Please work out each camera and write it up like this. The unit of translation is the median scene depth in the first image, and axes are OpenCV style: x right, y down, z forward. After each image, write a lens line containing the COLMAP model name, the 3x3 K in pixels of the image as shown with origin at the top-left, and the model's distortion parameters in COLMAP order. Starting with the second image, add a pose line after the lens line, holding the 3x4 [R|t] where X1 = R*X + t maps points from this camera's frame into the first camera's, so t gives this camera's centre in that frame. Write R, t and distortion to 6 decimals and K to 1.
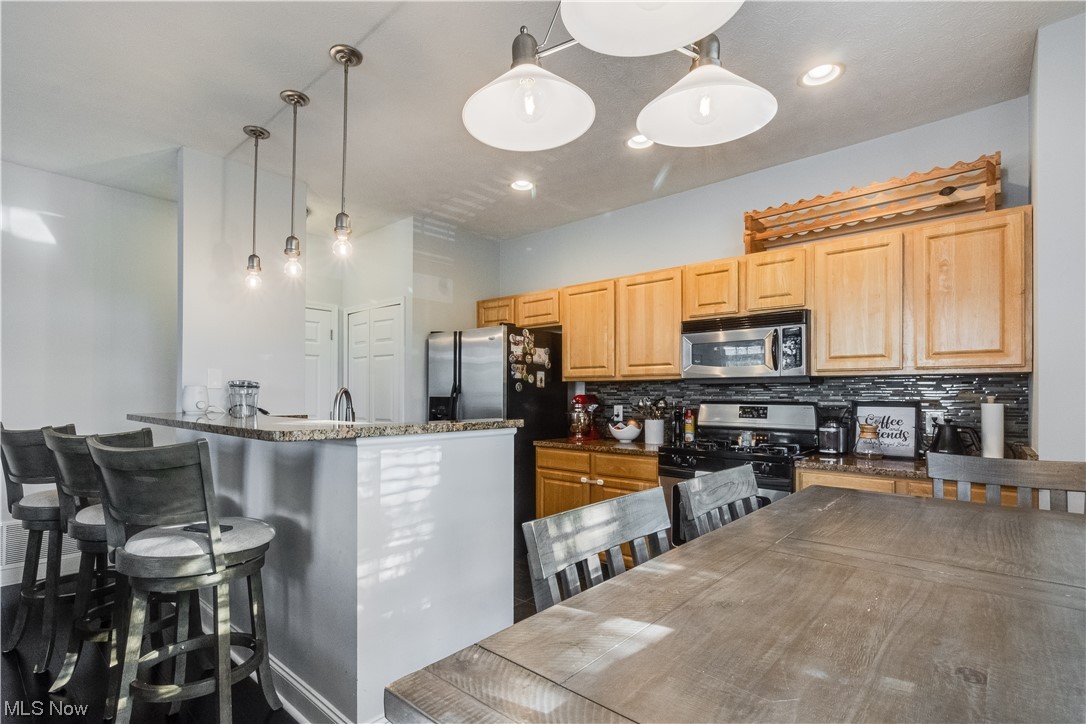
lens RADIAL K [[517.7, 0, 554.3], [0, 517.7, 394.0], [0, 0, 1]] dist [-0.000499, -0.000171]
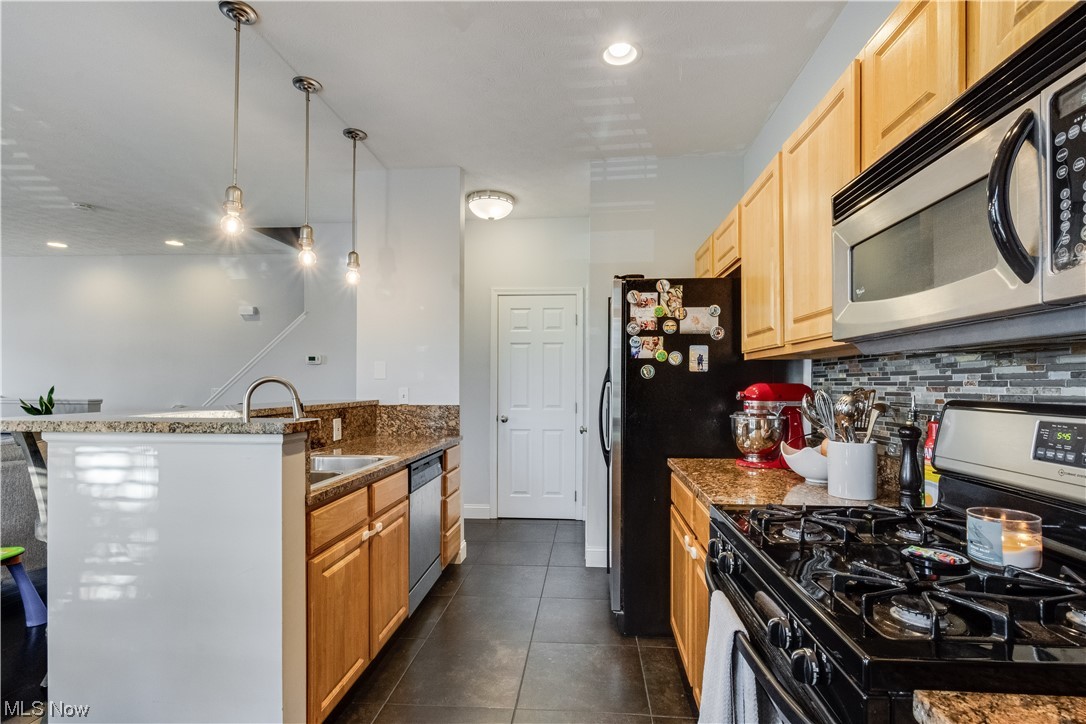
lens RADIAL K [[517.7, 0, 549.9], [0, 517.7, 388.5], [0, 0, 1]] dist [-0.000499, -0.000171]
pose [[0.574778, 0.005292, -0.818293, 0.458634], [0.002439, 0.999964, 0.008180, 0.001590], [0.818306, -0.006698, 0.574744, 0.628570]]
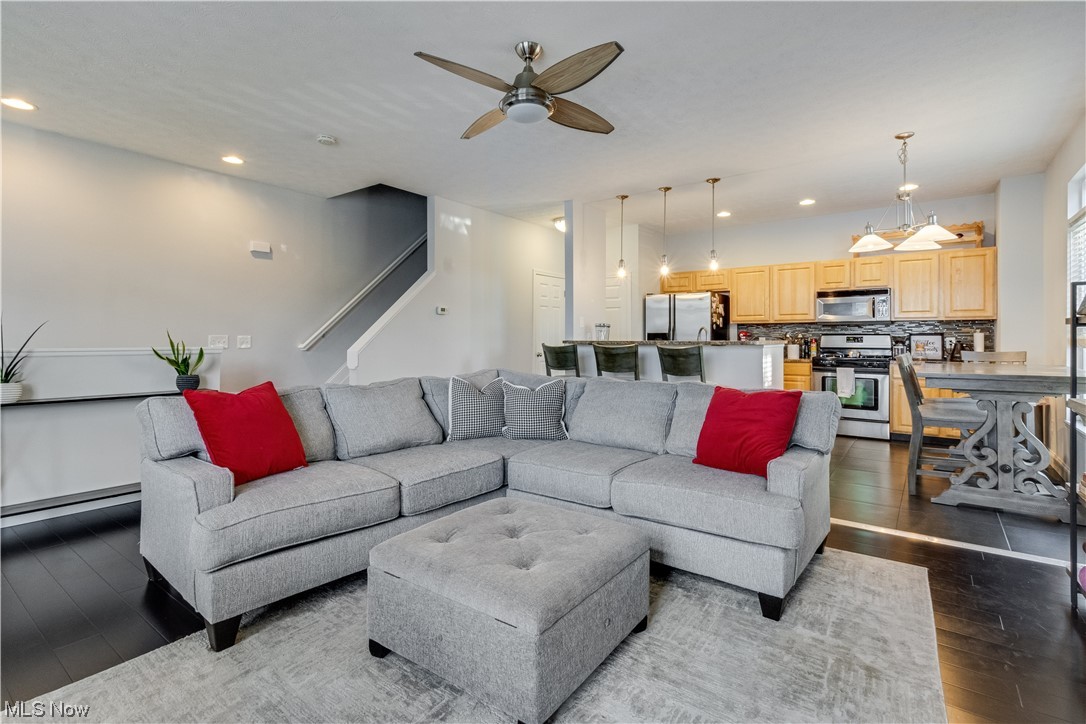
lens RADIAL K [[517.7, 0, 557.1], [0, 517.7, 343.1], [0, 0, 1]] dist [-0.000499, -0.000171]
pose [[0.998420, -0.004811, 0.055983, -0.826594], [0.003993, 0.999884, 0.014703, 0.016071], [-0.056047, -0.014456, 0.998323, -0.850766]]
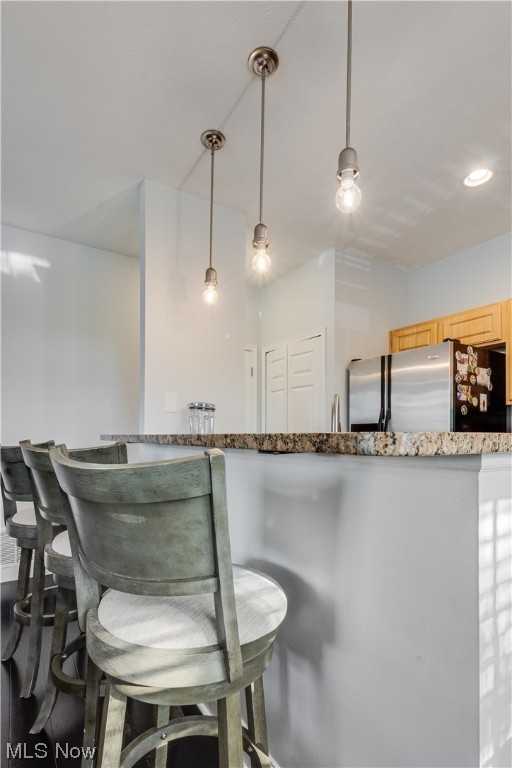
lens RADIAL K [[389.9, 0, 262.9], [0, 389.9, 434.1], [0, 0, 1]] dist [-0.015043, 0.000281]
pose [[0.957728, -0.004224, -0.287643, -0.248318], [0.003309, 0.999988, -0.003670, 0.034359], [0.287655, 0.002563, 0.957731, 0.299684]]
